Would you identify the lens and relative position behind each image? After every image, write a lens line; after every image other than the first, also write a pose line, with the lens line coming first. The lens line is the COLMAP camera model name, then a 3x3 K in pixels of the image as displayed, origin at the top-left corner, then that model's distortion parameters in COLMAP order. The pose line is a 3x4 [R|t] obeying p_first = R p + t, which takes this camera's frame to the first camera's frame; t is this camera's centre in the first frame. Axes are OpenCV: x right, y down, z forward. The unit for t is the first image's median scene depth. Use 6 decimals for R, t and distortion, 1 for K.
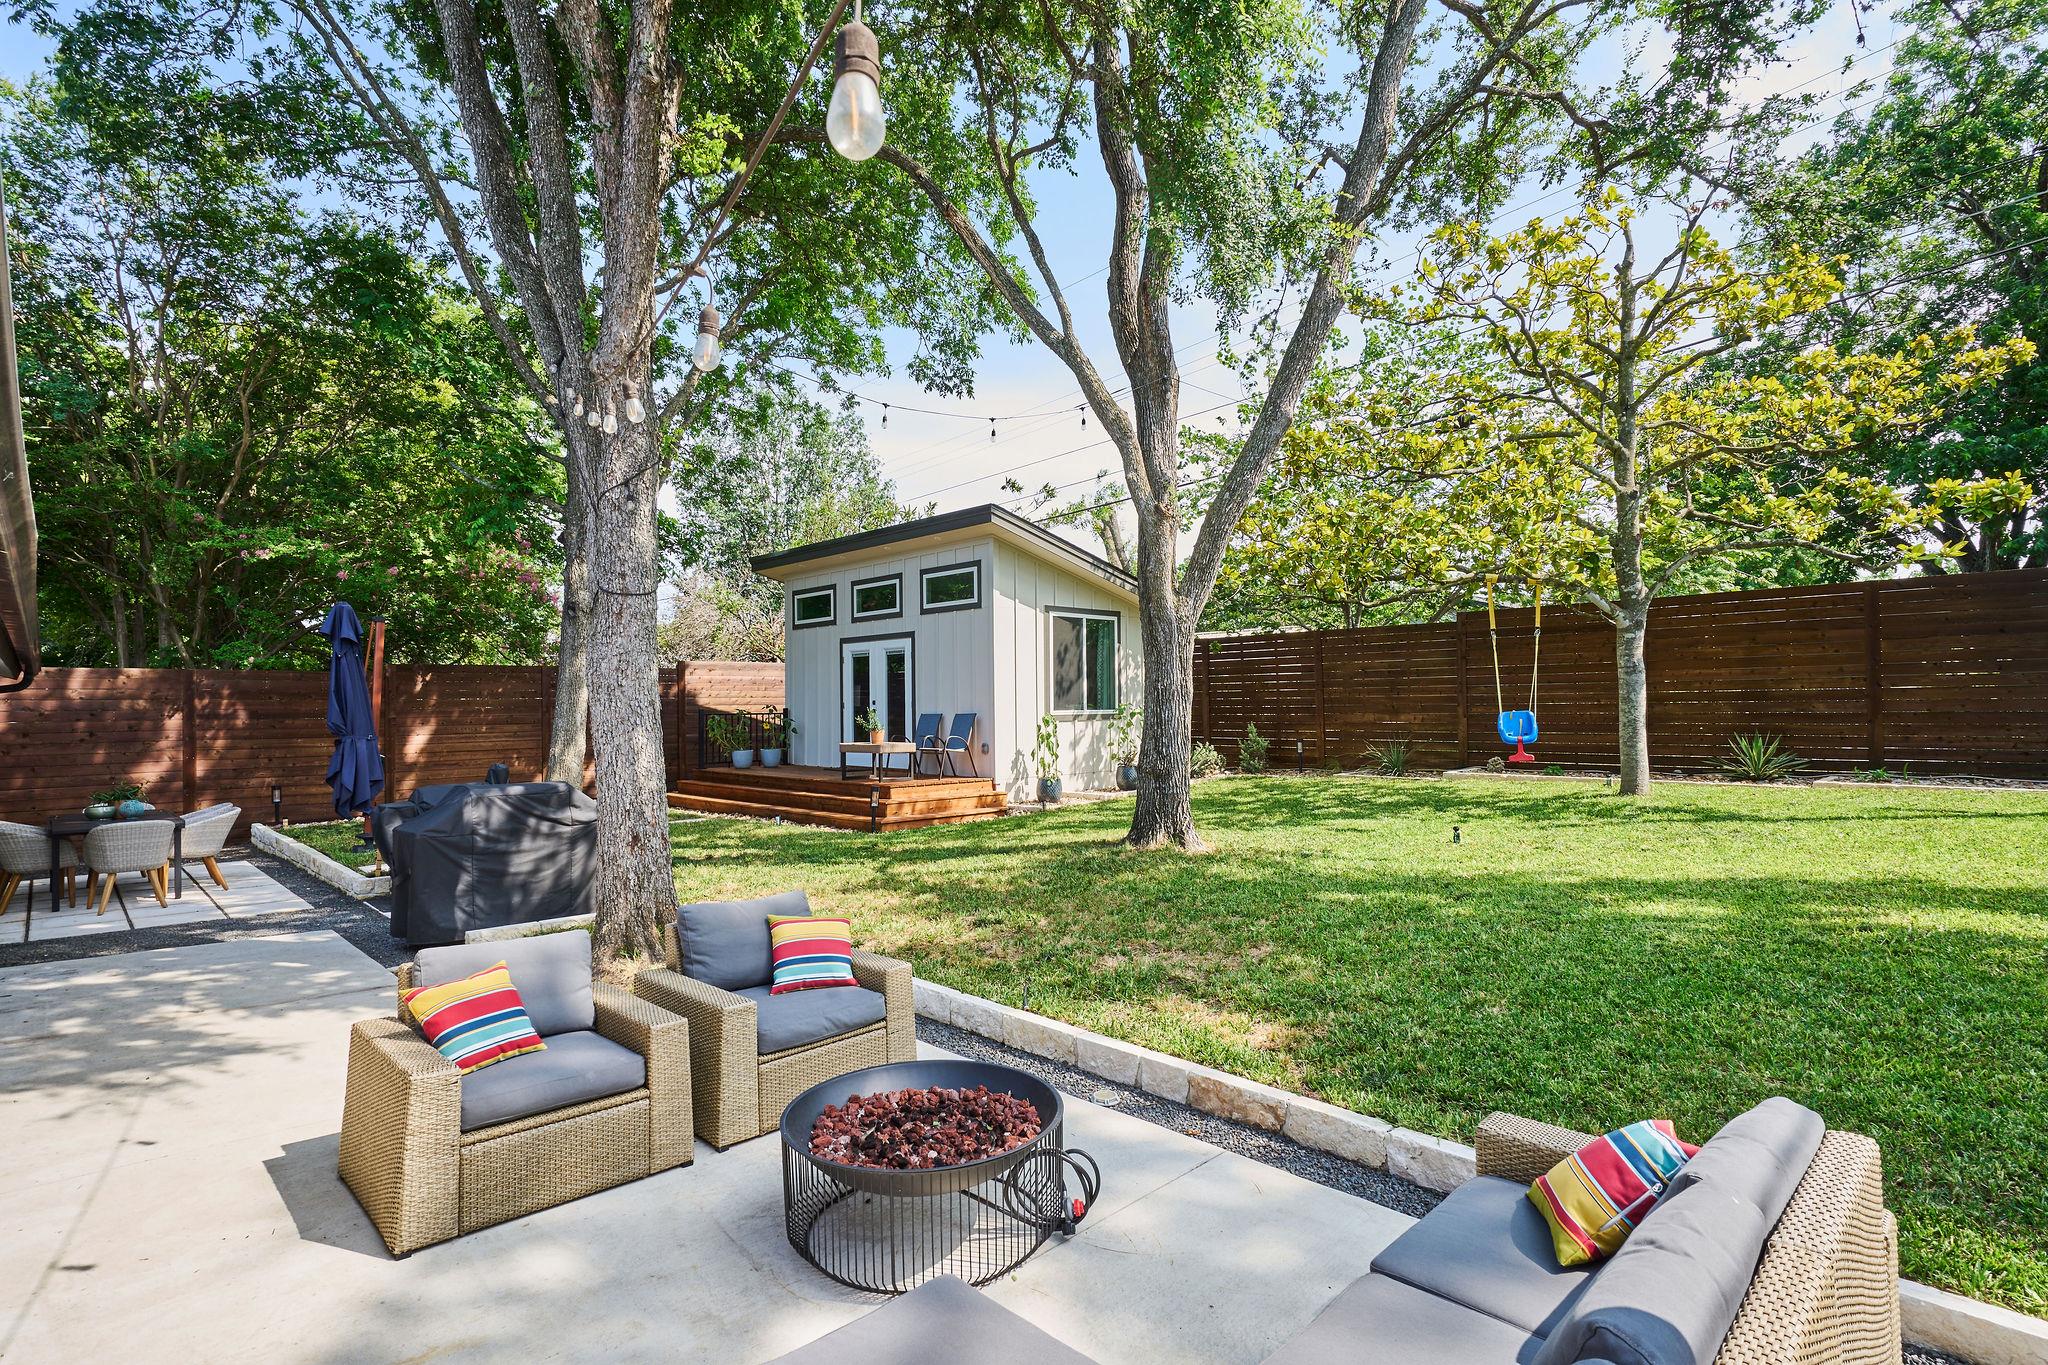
lens RADIAL K [[999.7, 0, 1024.0], [0, 999.7, 682.5], [0, 0, 1]] dist [-0.004327, 0.000054]
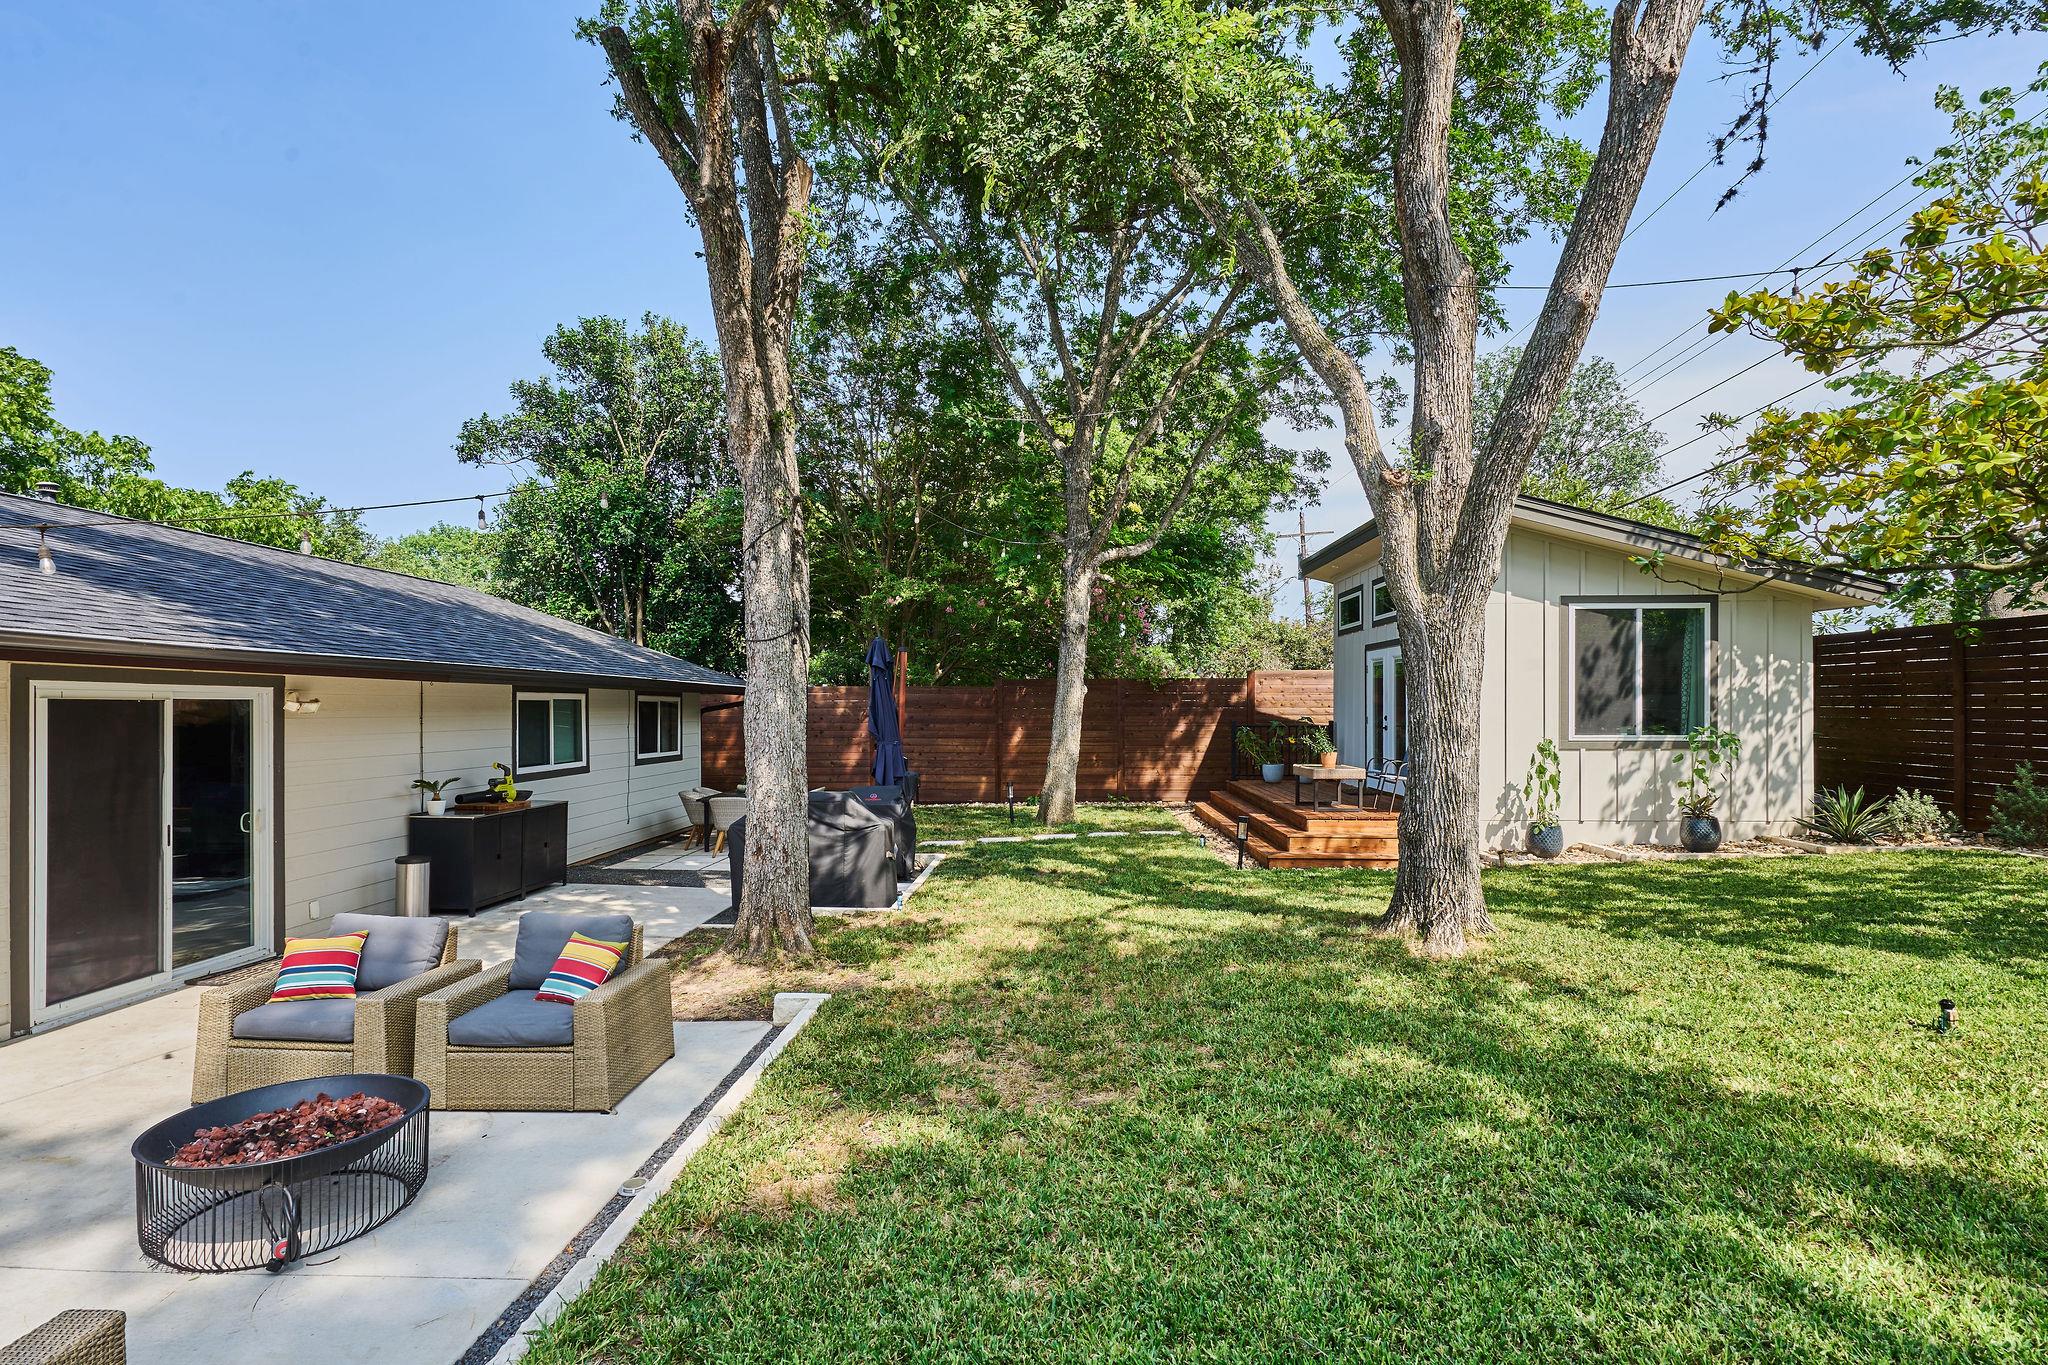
lens RADIAL K [[999.7, 0, 1024.0], [0, 999.7, 682.5], [0, 0, 1]] dist [-0.004327, 0.000054]
pose [[0.693838, -0.005334, -0.720111, 0.282428], [0.008254, 0.999966, 0.000546, -0.015493], [0.720084, -0.006322, 0.693859, 0.173348]]
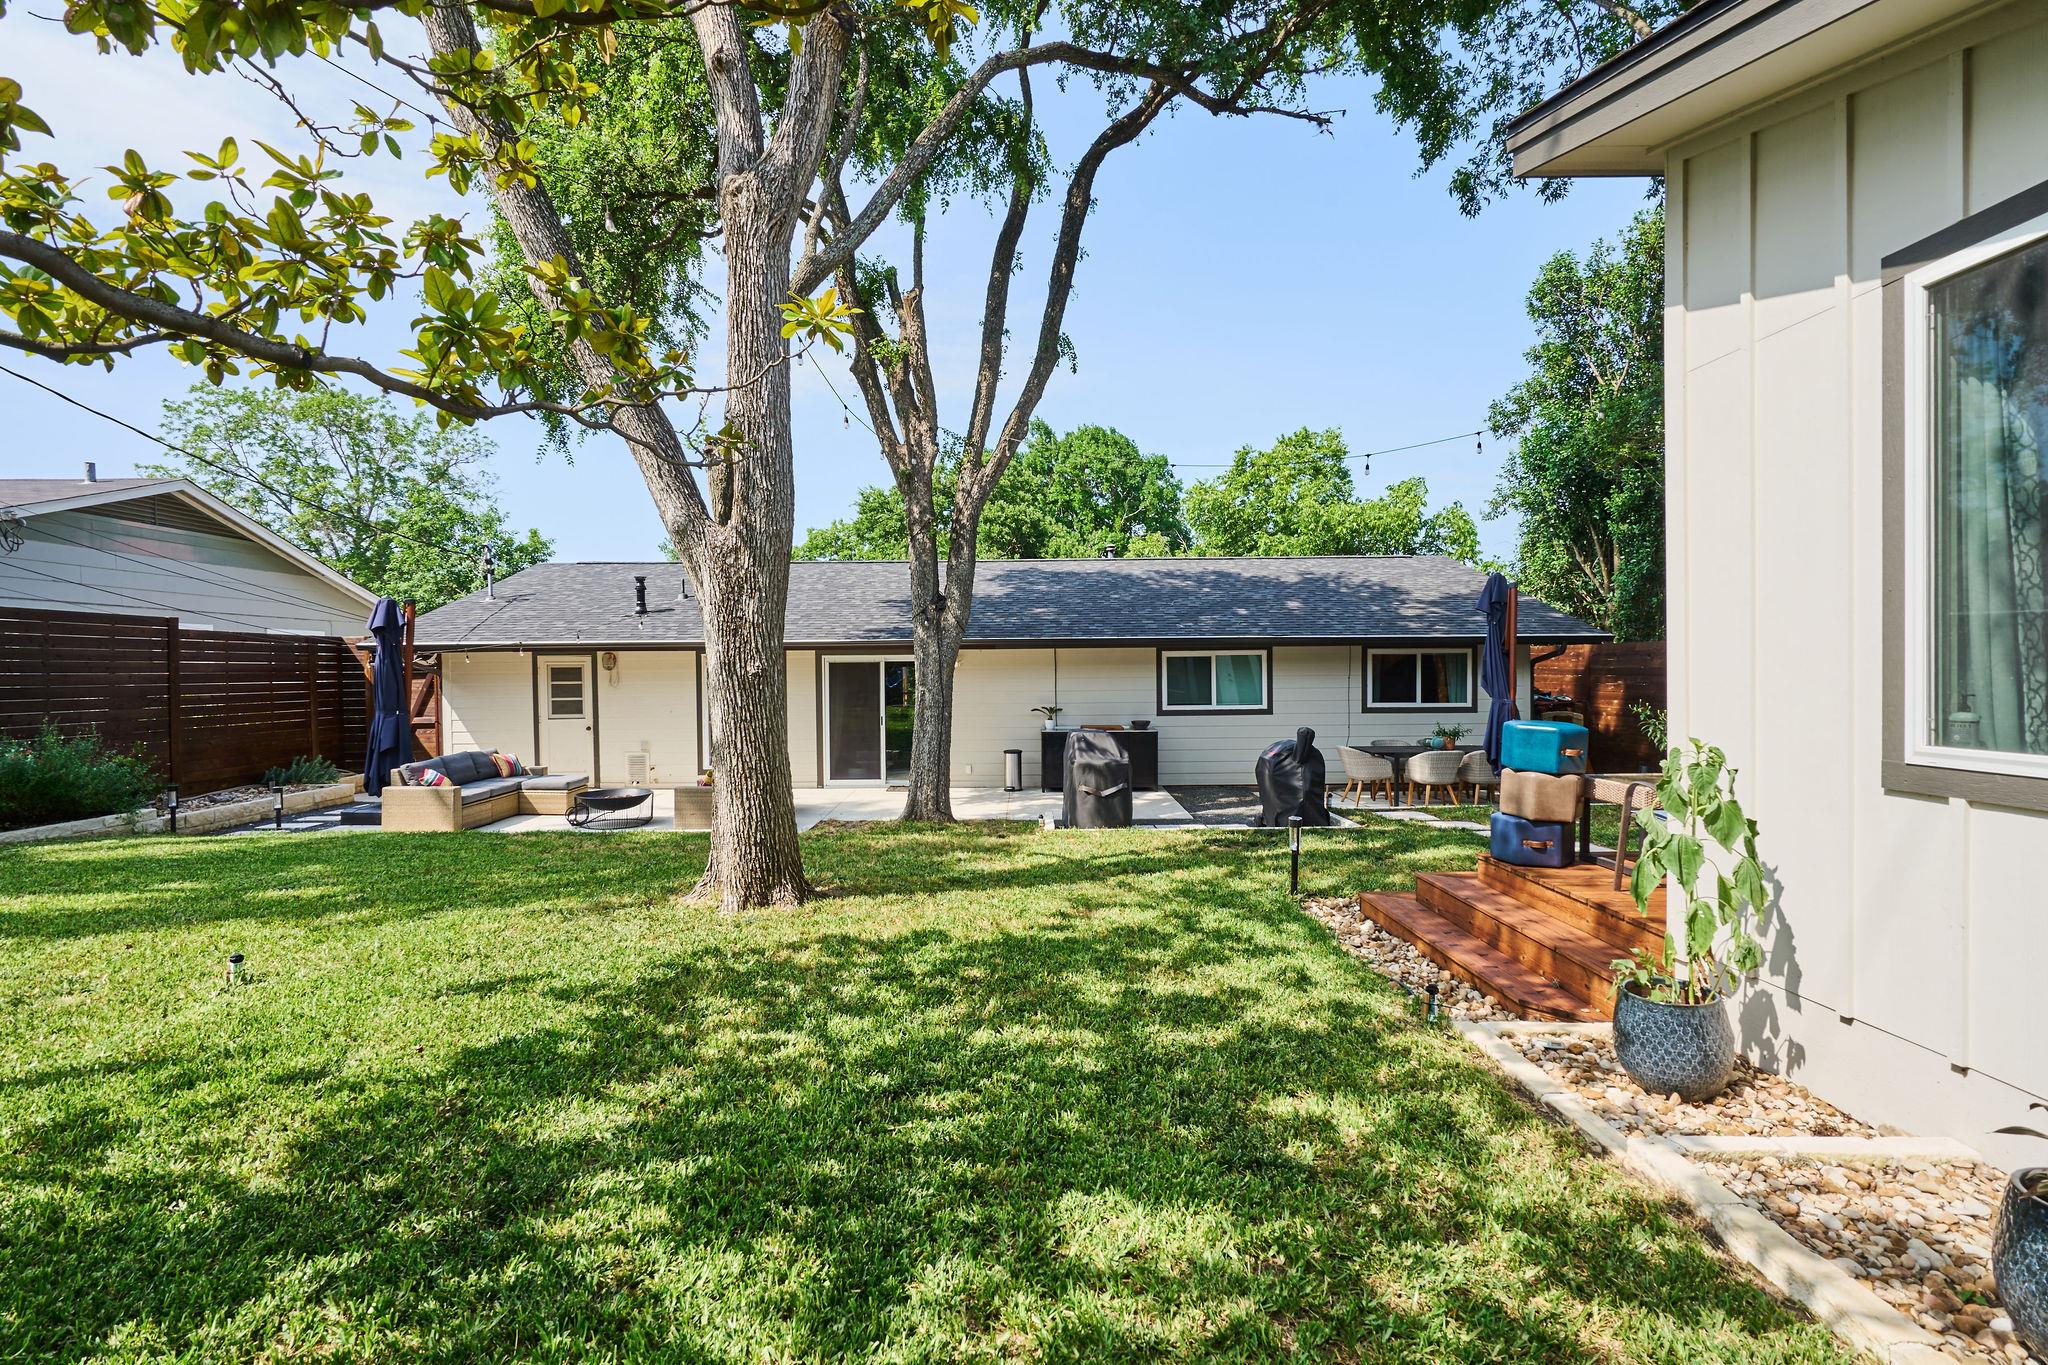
lens RADIAL K [[961.6, 0, 1024.0], [0, 961.6, 682.5], [0, 0, 1]] dist [0.001105, 0.000104]
pose [[-0.696830, 0.033471, -0.716455, 0.300895], [0.036999, 0.999258, 0.010697, 0.005609], [0.716281, -0.019054, -0.697552, 0.999025]]
